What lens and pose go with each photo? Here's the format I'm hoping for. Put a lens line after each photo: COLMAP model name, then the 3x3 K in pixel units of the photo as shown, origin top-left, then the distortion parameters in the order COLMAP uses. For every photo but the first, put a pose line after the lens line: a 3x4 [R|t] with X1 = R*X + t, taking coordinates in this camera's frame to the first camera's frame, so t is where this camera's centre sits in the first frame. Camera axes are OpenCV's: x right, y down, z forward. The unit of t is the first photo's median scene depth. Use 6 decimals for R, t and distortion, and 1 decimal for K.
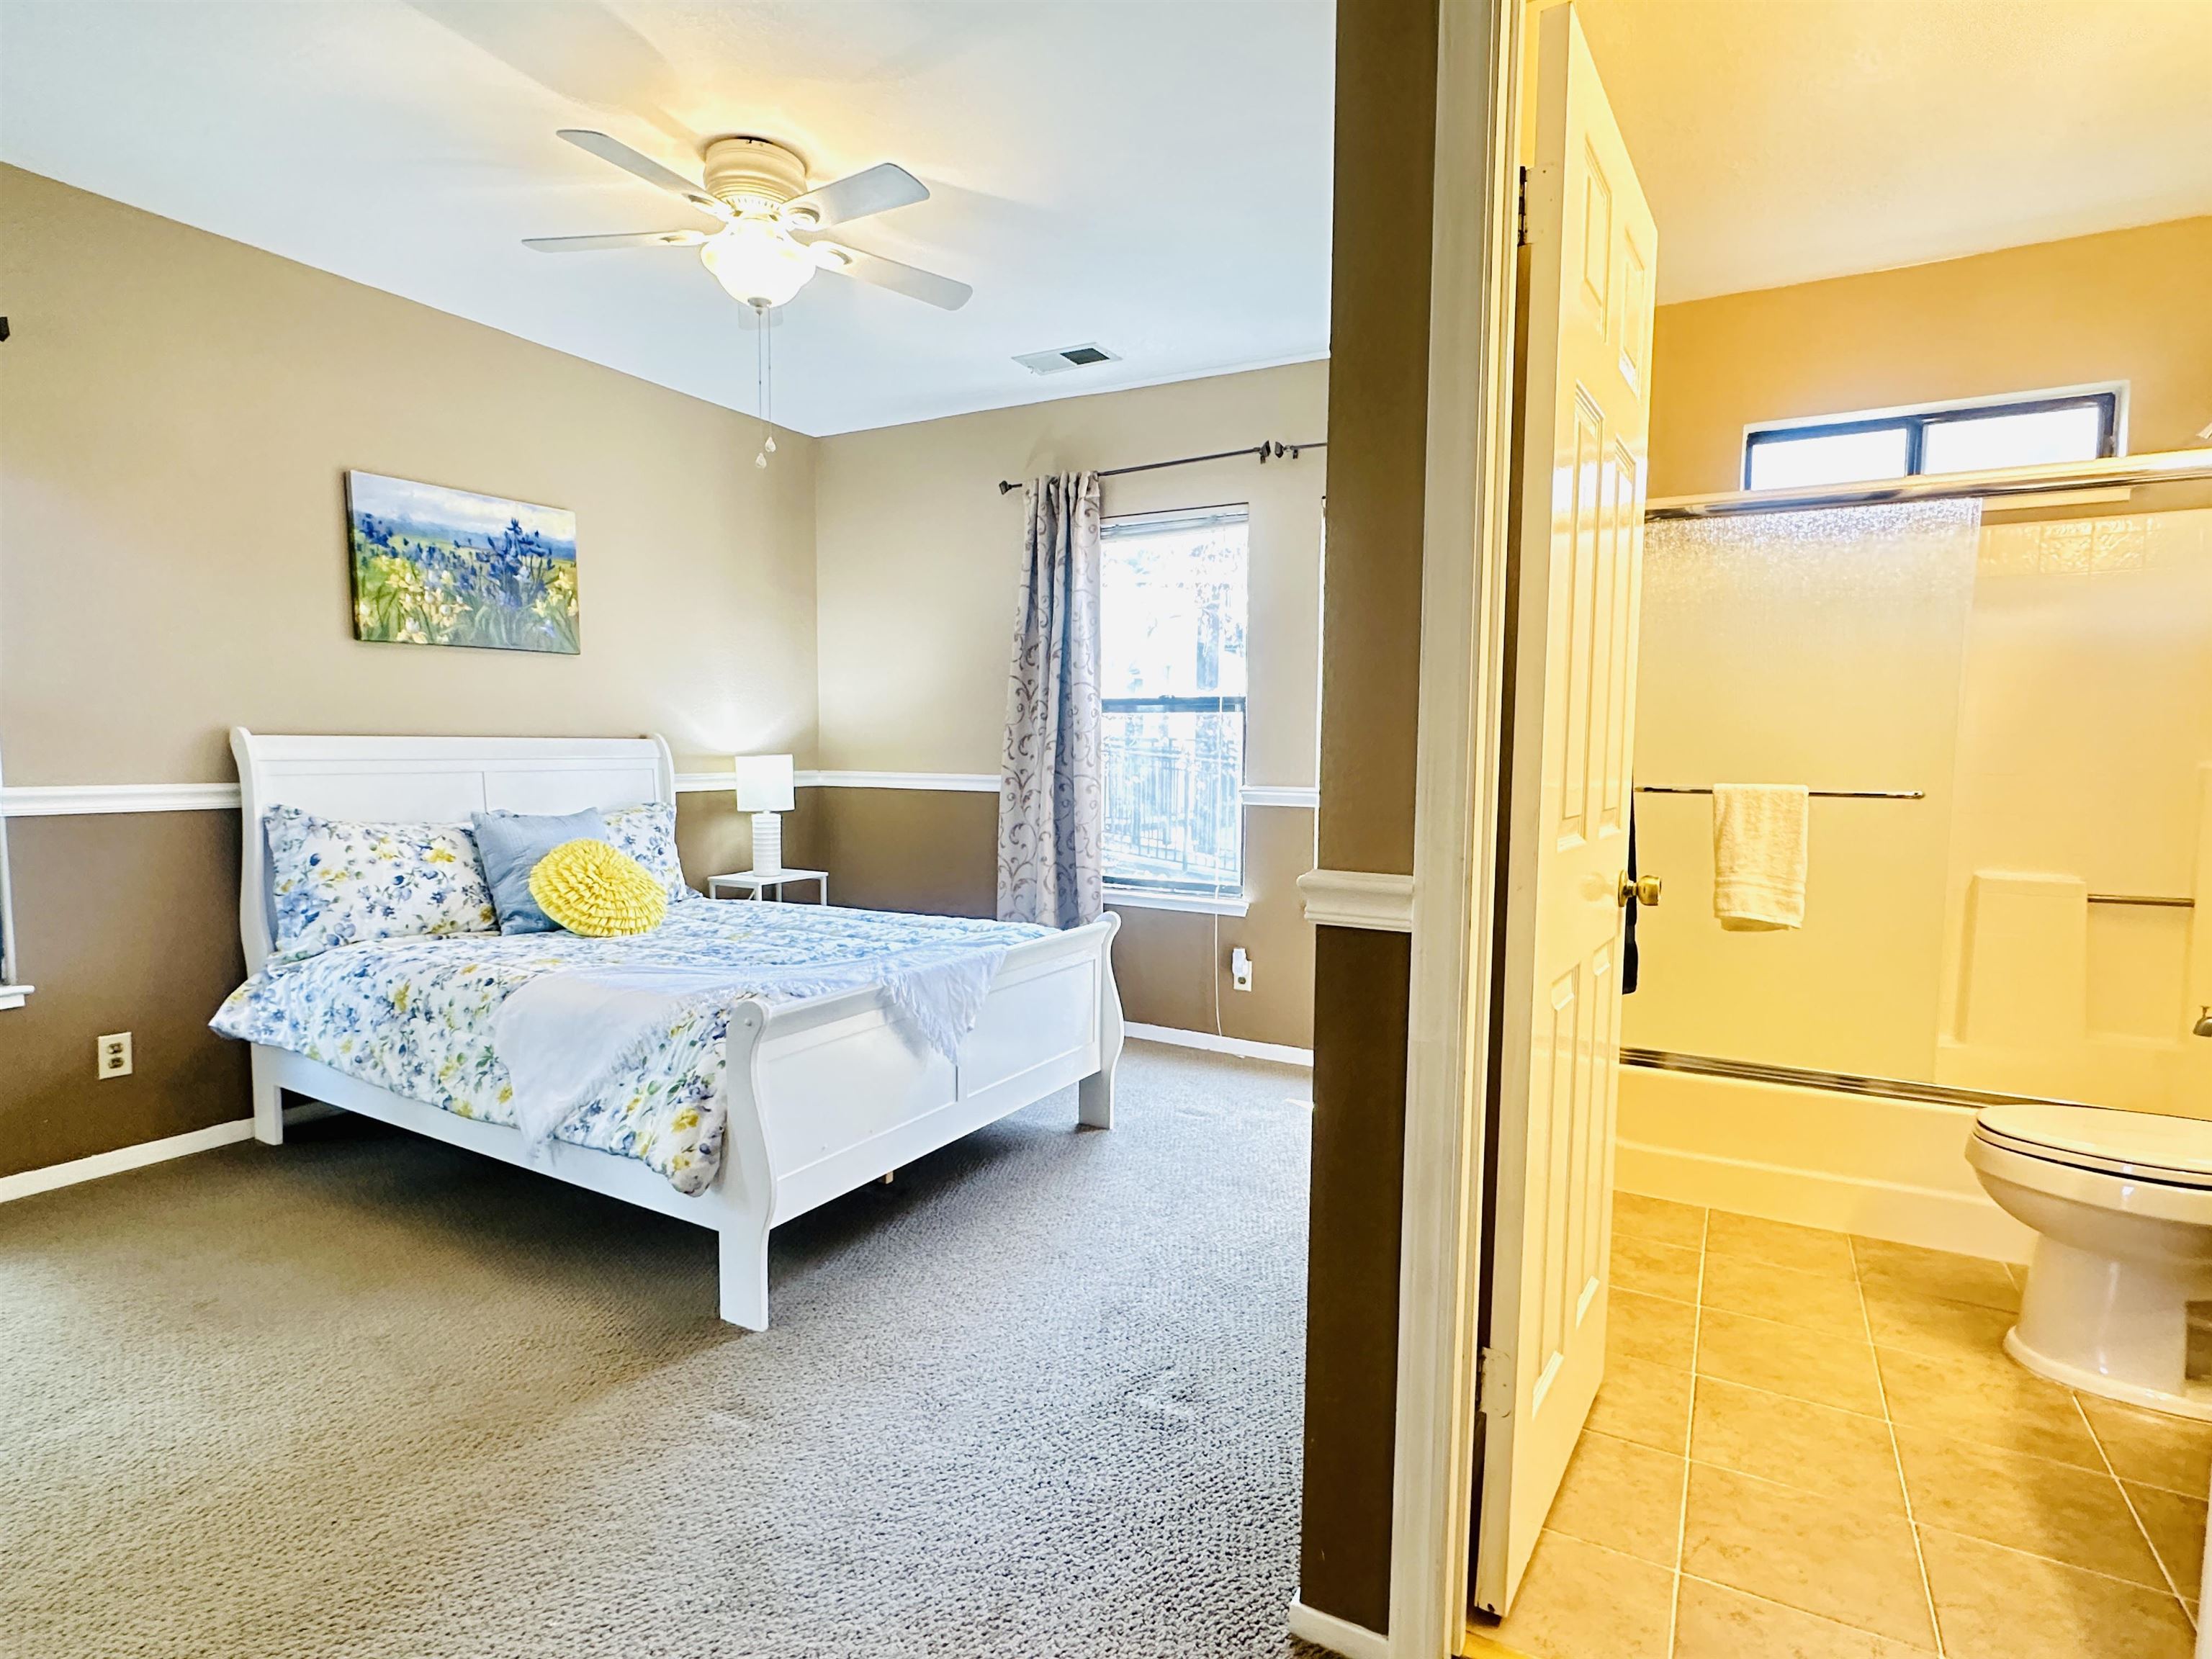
lens RADIAL K [[1126.9, 0, 1106.0], [0, 1126.9, 829.5], [0, 0, 1]] dist [-0.003210, 0.000364]
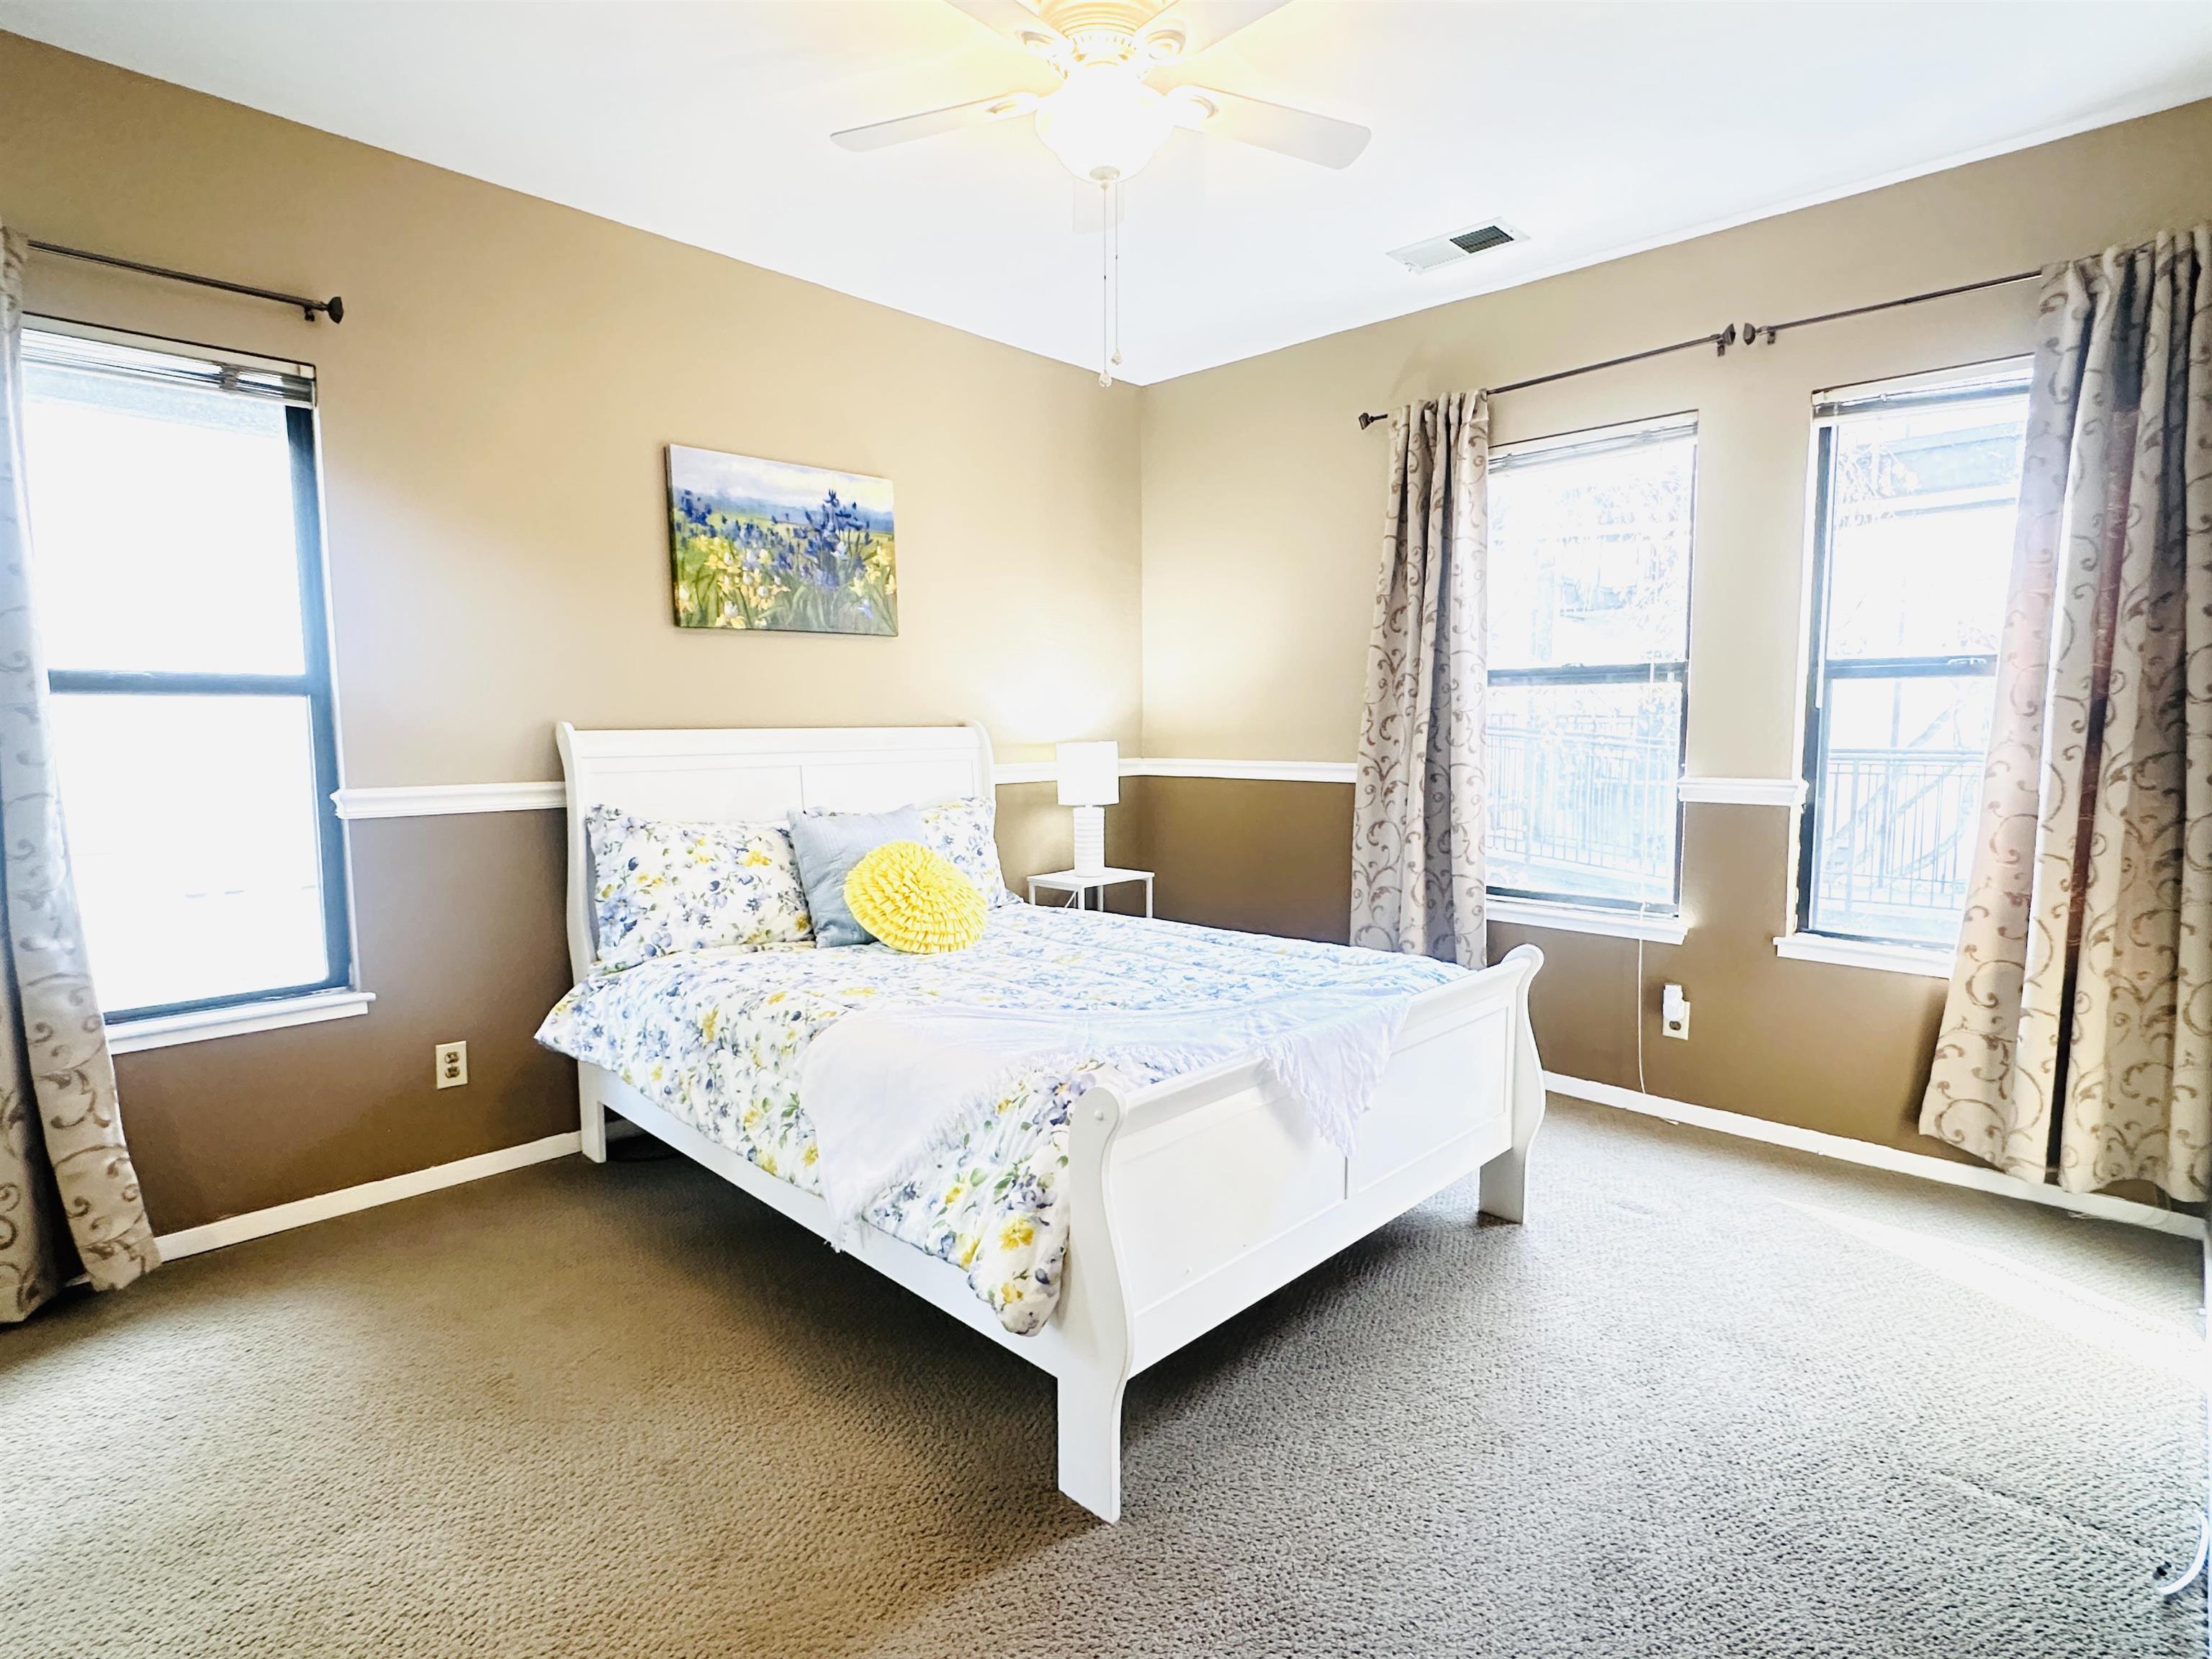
lens RADIAL K [[1116.0, 0, 1109.7], [0, 1116.0, 818.9], [0, 0, 1]] dist [-0.001958, -0.000436]
pose [[0.967918, 0.007412, -0.251156, -0.083410], [-0.004481, 0.999915, 0.012240, -0.021675], [0.251225, -0.010722, 0.967869, 0.191104]]
